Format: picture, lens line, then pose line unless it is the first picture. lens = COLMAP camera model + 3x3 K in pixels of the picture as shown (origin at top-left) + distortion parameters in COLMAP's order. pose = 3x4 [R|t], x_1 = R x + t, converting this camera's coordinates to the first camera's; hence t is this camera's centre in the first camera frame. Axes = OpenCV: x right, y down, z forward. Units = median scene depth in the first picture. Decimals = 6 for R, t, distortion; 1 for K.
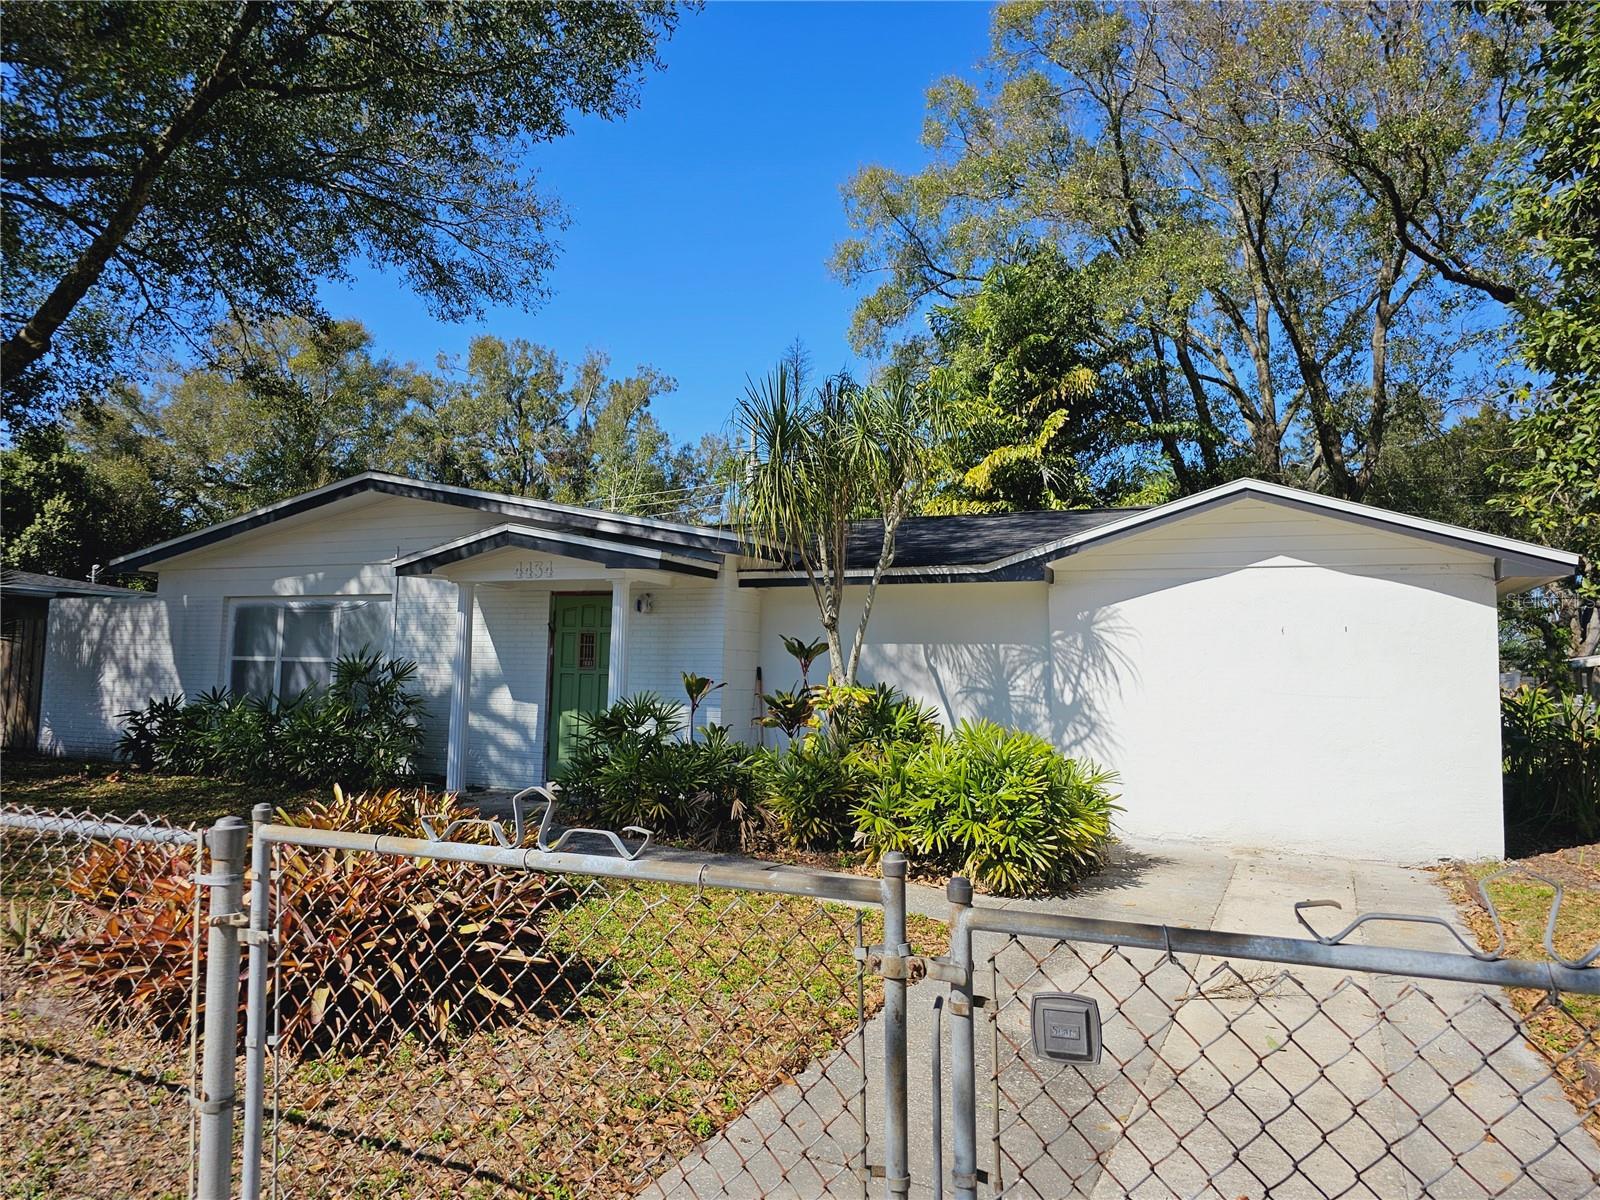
lens RADIAL K [[1107.9, 0, 785.4], [0, 1107.9, 583.5], [0, 0, 1]] dist [0.066272, -0.057704]
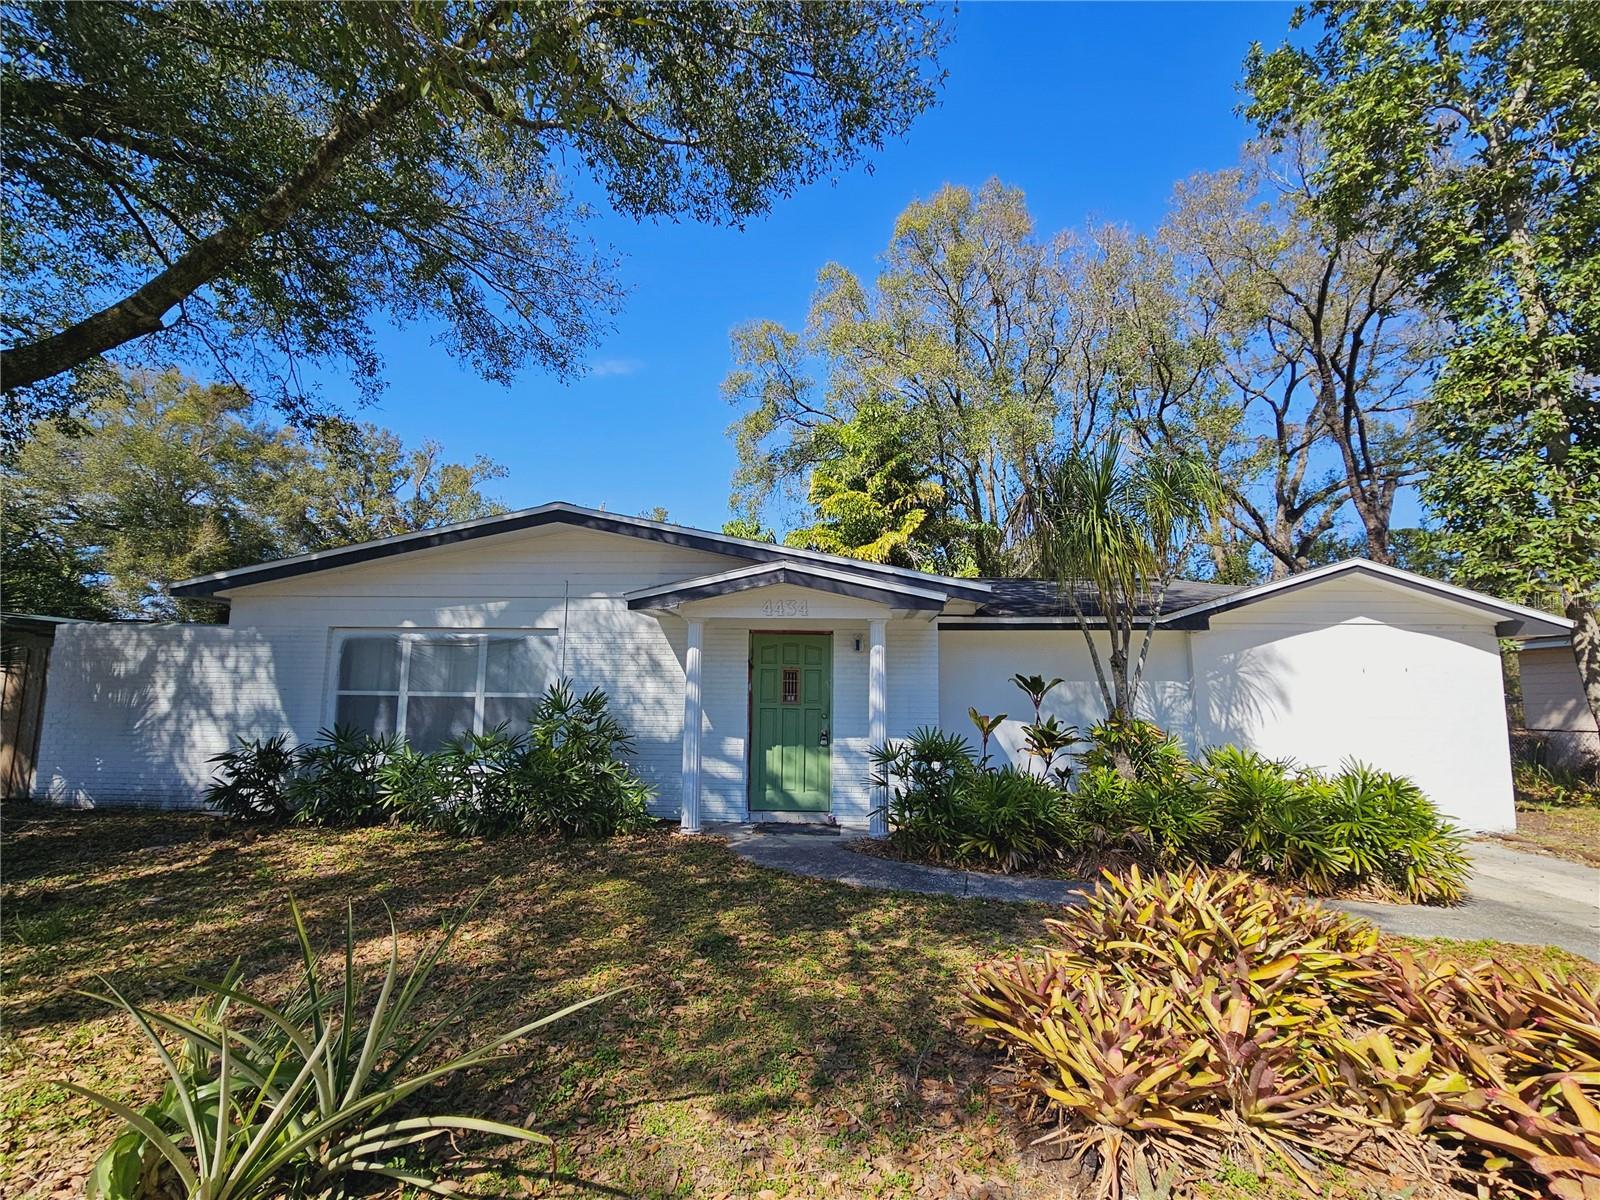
lens RADIAL K [[756.5, 0, 808.3], [0, 756.5, 599.9], [0, 0, 1]] dist [0.003219, 0.001854]
pose [[0.931483, 0.038642, 0.361726, -0.405757], [-0.022870, 0.998596, -0.047785, 0.011627], [-0.363065, 0.036239, 0.931059, 0.302742]]
